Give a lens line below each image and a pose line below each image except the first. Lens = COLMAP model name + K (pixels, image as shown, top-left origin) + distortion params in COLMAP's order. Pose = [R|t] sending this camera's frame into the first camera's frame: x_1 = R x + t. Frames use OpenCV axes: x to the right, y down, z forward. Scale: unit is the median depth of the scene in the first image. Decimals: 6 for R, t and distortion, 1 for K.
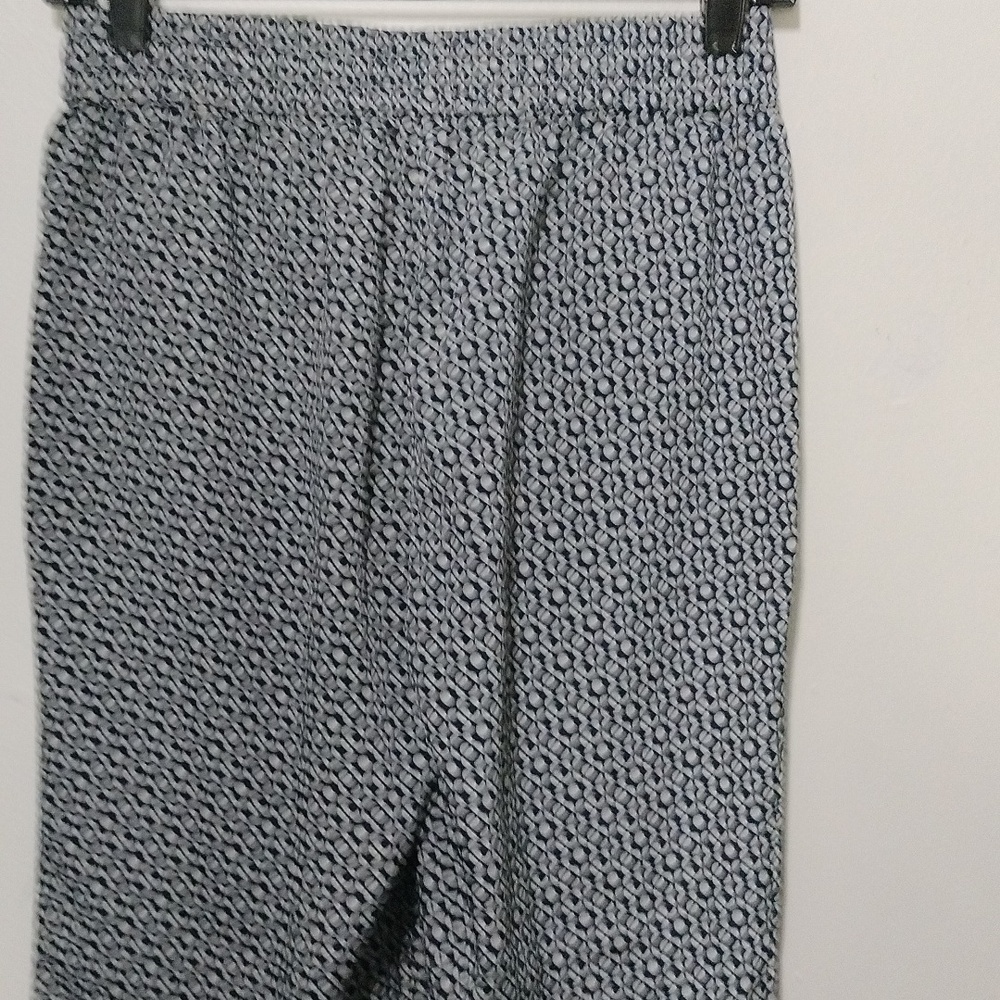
lens RADIAL K [[1744.0, 0, 495.7], [0, 1744.0, 503.0], [0, 0, 1]] dist [0.011955, 0.000000]
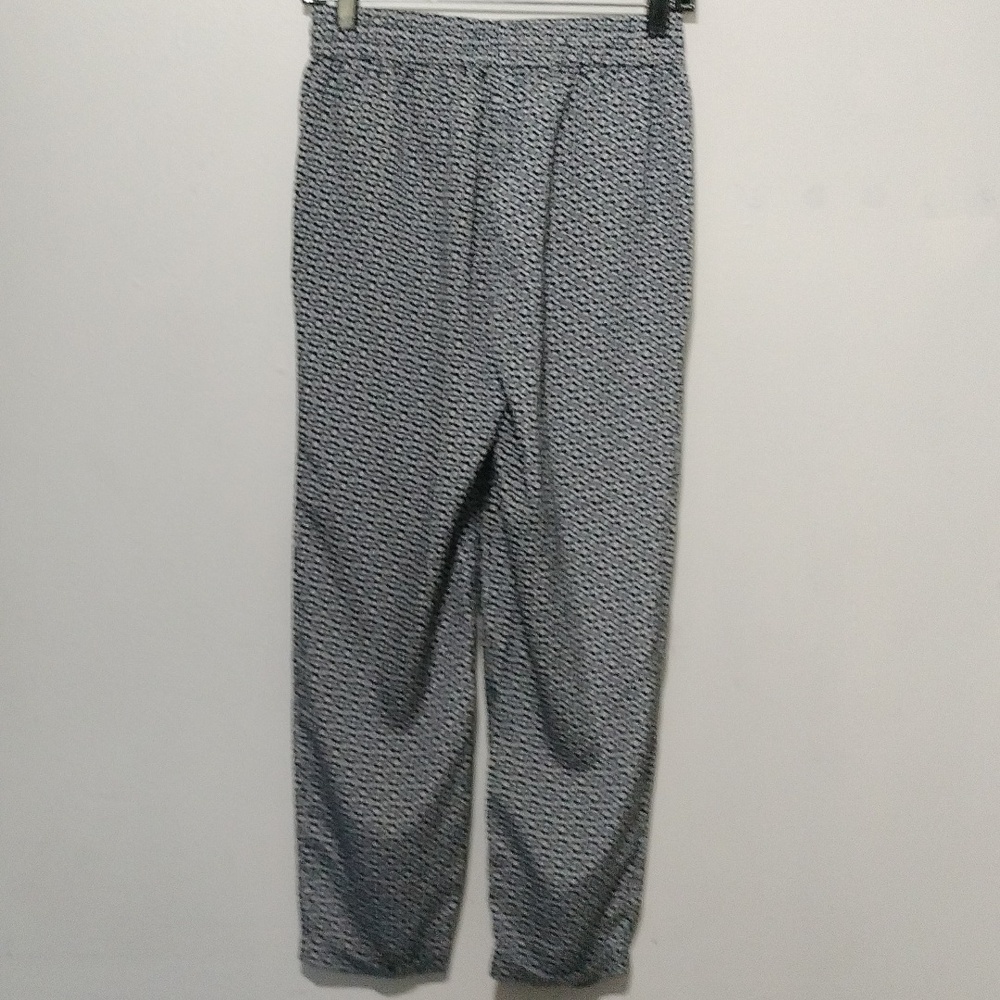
lens RADIAL K [[1744.0, 0, 506.1], [0, 1744.0, 497.8], [0, 0, 1]] dist [0.011955, 0.000000]
pose [[0.999186, 0.009355, 0.039232, -0.105571], [-0.011605, 0.998276, 0.057529, 0.139730], [-0.038626, -0.057938, 0.997573, -0.935874]]
